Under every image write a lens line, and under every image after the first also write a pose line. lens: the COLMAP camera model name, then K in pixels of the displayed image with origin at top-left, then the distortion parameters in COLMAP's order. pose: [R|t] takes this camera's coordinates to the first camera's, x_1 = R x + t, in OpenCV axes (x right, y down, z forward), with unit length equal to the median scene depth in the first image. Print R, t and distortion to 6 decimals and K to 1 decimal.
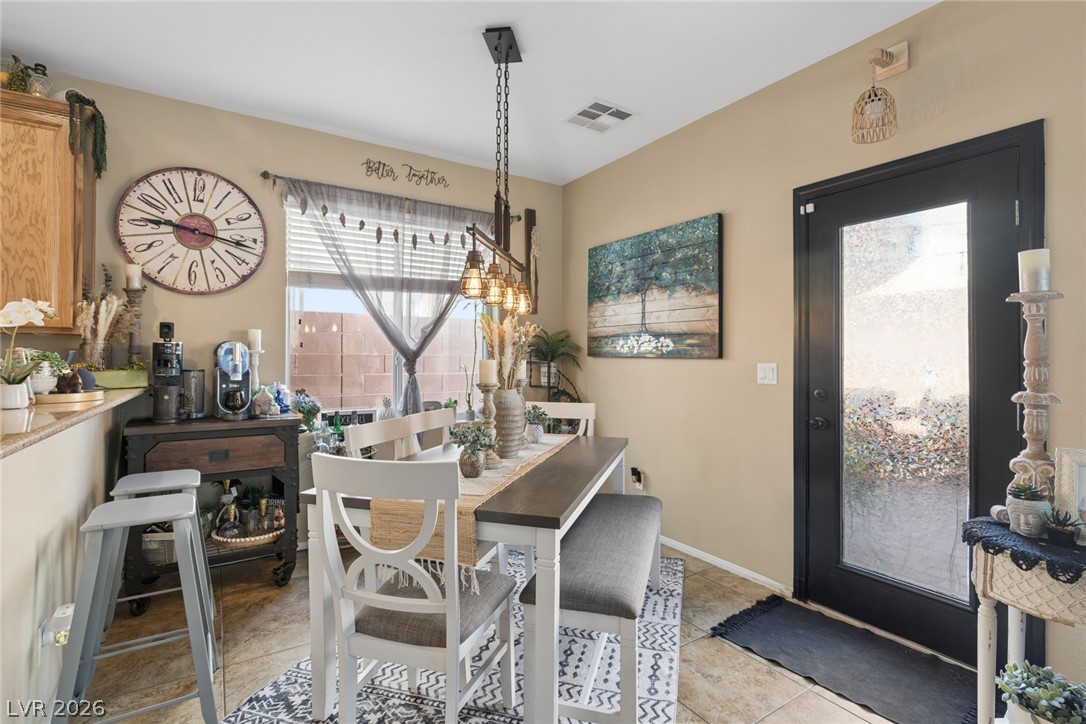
lens RADIAL K [[510.4, 0, 546.7], [0, 510.4, 354.3], [0, 0, 1]] dist [-0.008088, 0.001999]
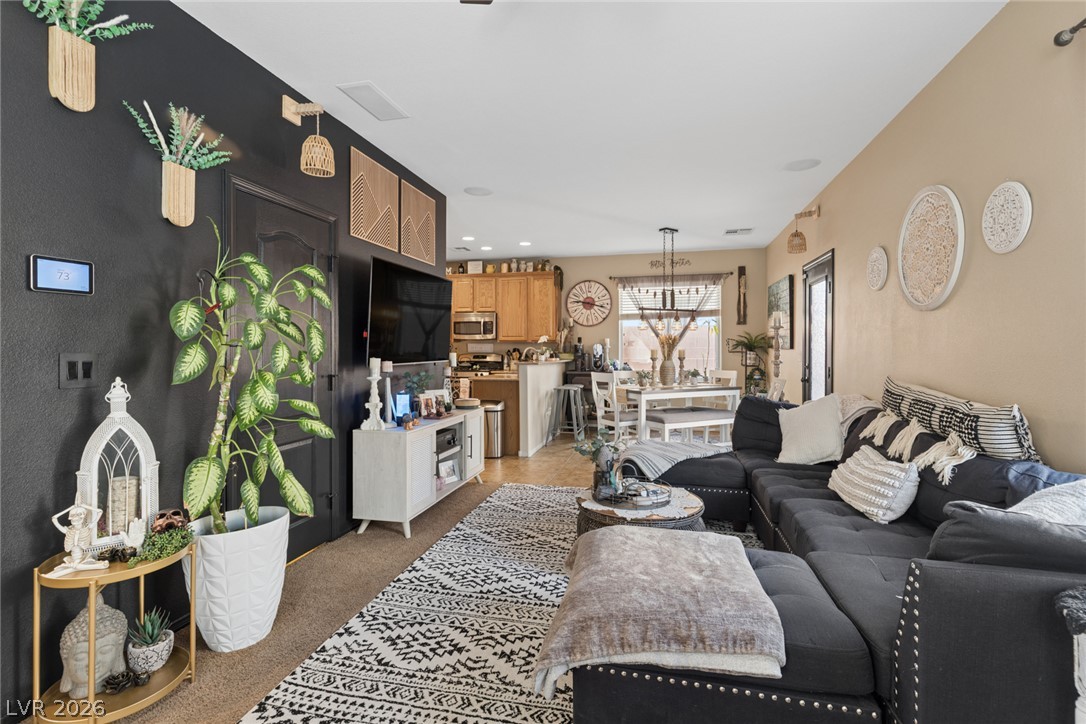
lens RADIAL K [[488.5, 0, 546.0], [0, 488.5, 349.4], [0, 0, 1]] dist [0.004089, -0.001809]
pose [[0.684461, -0.003266, -0.729042, 1.064795], [0.007149, 0.999972, 0.002232, -0.000749], [0.729015, -0.006739, 0.684465, -0.966598]]
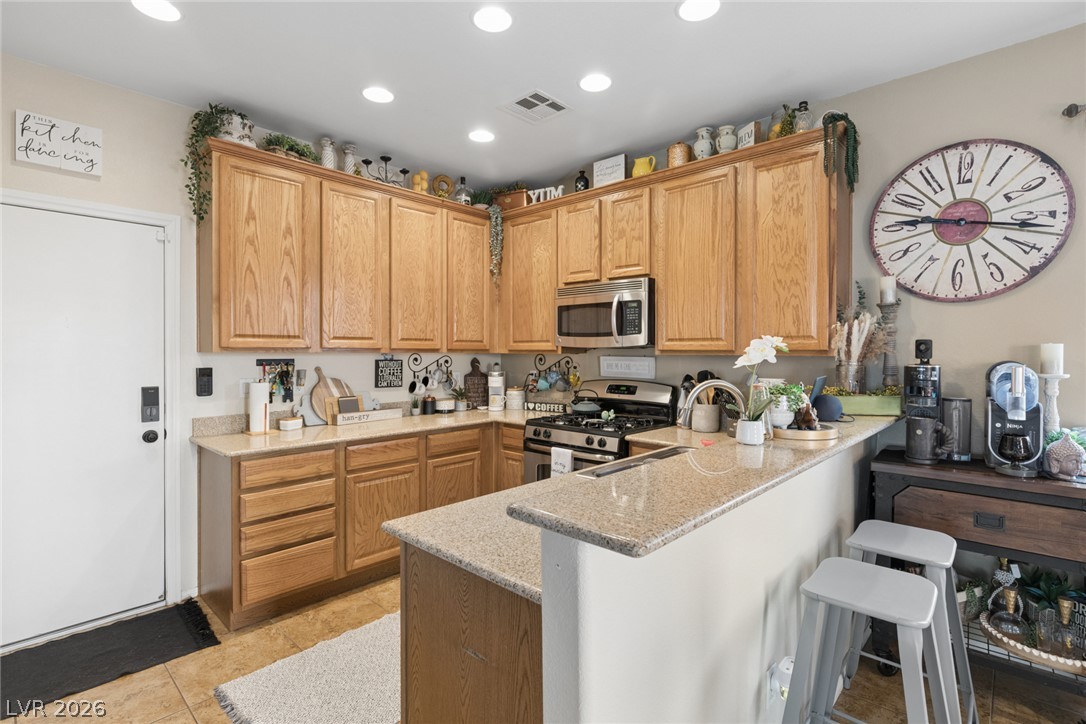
lens RADIAL K [[510.4, 0, 544.9], [0, 510.4, 355.0], [0, 0, 1]] dist [-0.008088, 0.001999]
pose [[0.239003, 0.005069, -0.971006, -0.075515], [0.005837, 0.999961, 0.006657, -0.043320], [0.971001, -0.007259, 0.238964, 0.178244]]
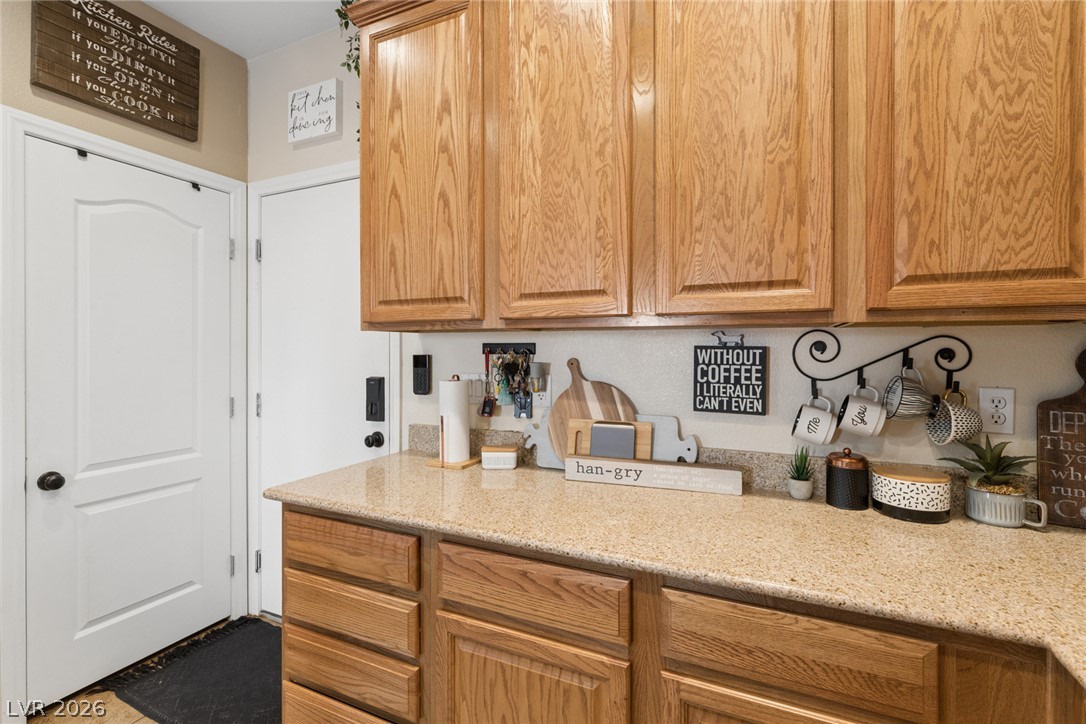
lens RADIAL K [[488.5, 0, 542.9], [0, 488.5, 350.7], [0, 0, 1]] dist [0.004089, -0.001809]
pose [[-0.849306, -0.000549, -0.527901, -0.957188], [0.001553, 0.999993, -0.003538, -0.019406], [0.527899, -0.003825, -0.849299, 0.424547]]
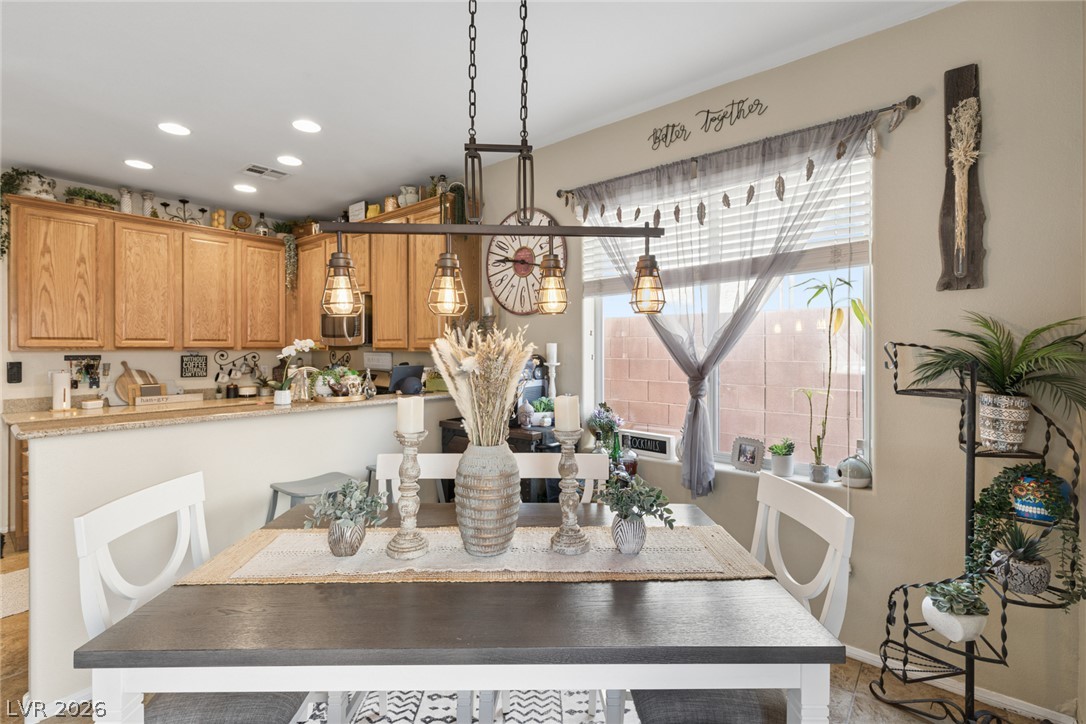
lens RADIAL K [[488.5, 0, 537.3], [0, 488.5, 348.7], [0, 0, 1]] dist [0.004089, -0.001809]
pose [[0.289047, -0.001844, -0.957313, 0.410042], [0.008915, 0.999960, 0.000766, -0.038877], [0.957273, -0.008756, 0.289052, 0.694766]]
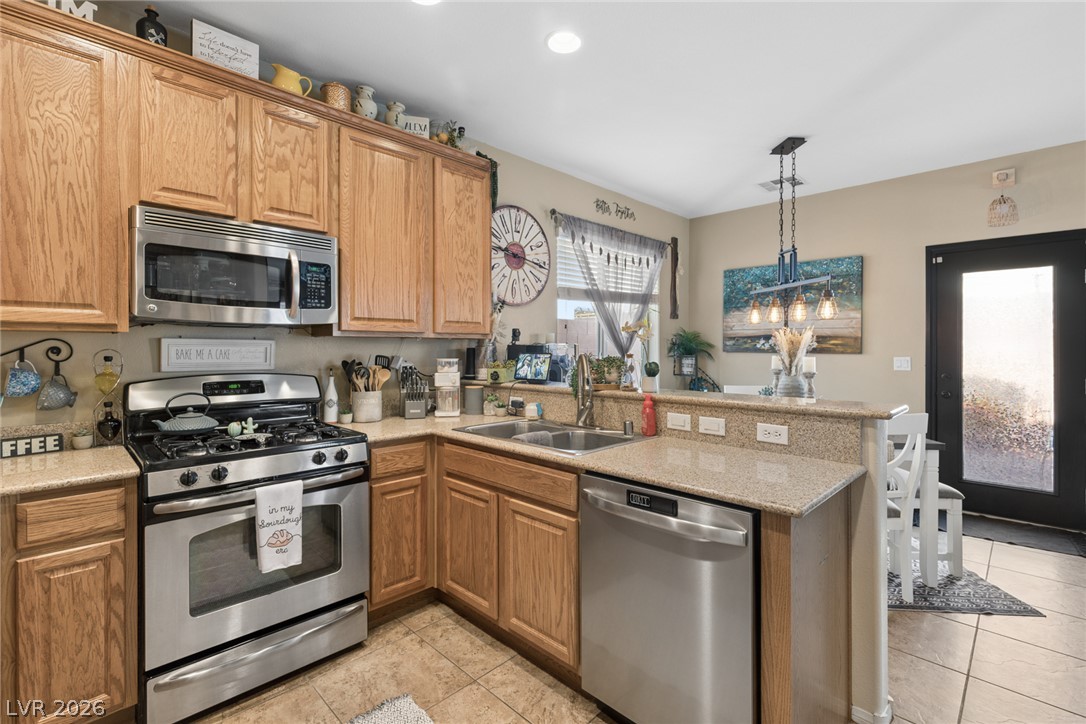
lens RADIAL K [[488.5, 0, 546.2], [0, 488.5, 348.4], [0, 0, 1]] dist [0.004089, -0.001809]
pose [[0.977941, -0.003690, 0.208848, -0.866102], [0.001905, 0.999960, 0.008746, -0.021534], [-0.208872, -0.008155, 0.977909, -0.209330]]
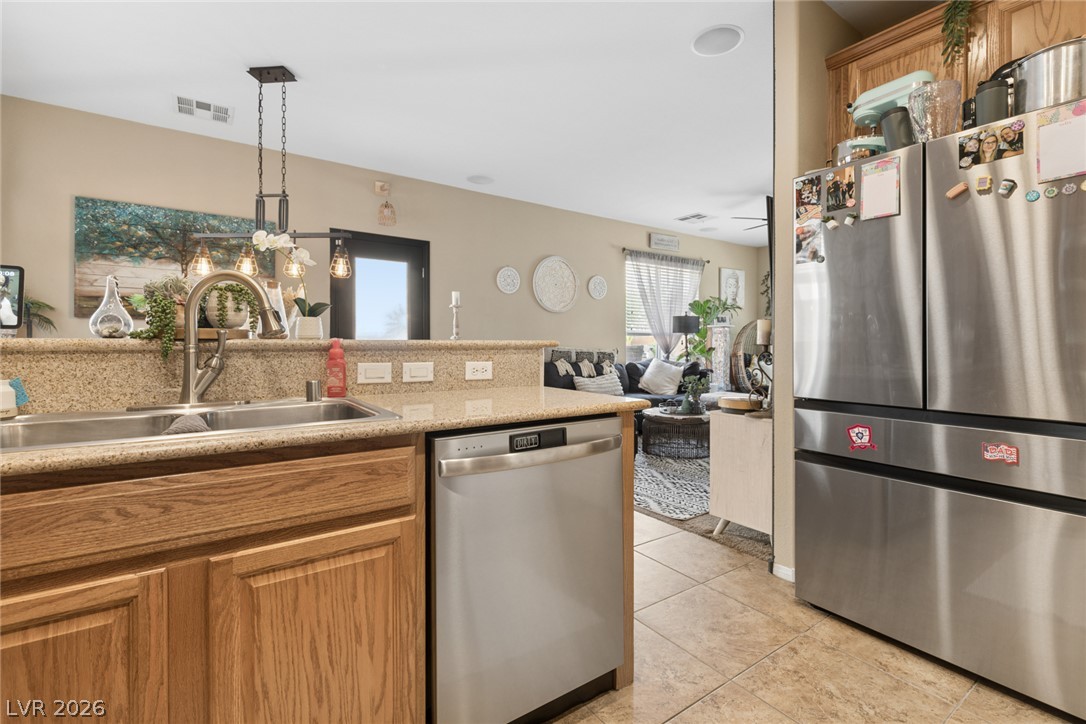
lens RADIAL K [[488.5, 0, 545.2], [0, 488.5, 347.5], [0, 0, 1]] dist [0.004089, -0.001809]
pose [[-0.024563, -0.012185, 0.999624, -1.084765], [-0.010655, 0.999872, 0.011926, 0.053436], [-0.999642, -0.010358, -0.024689, 0.260874]]
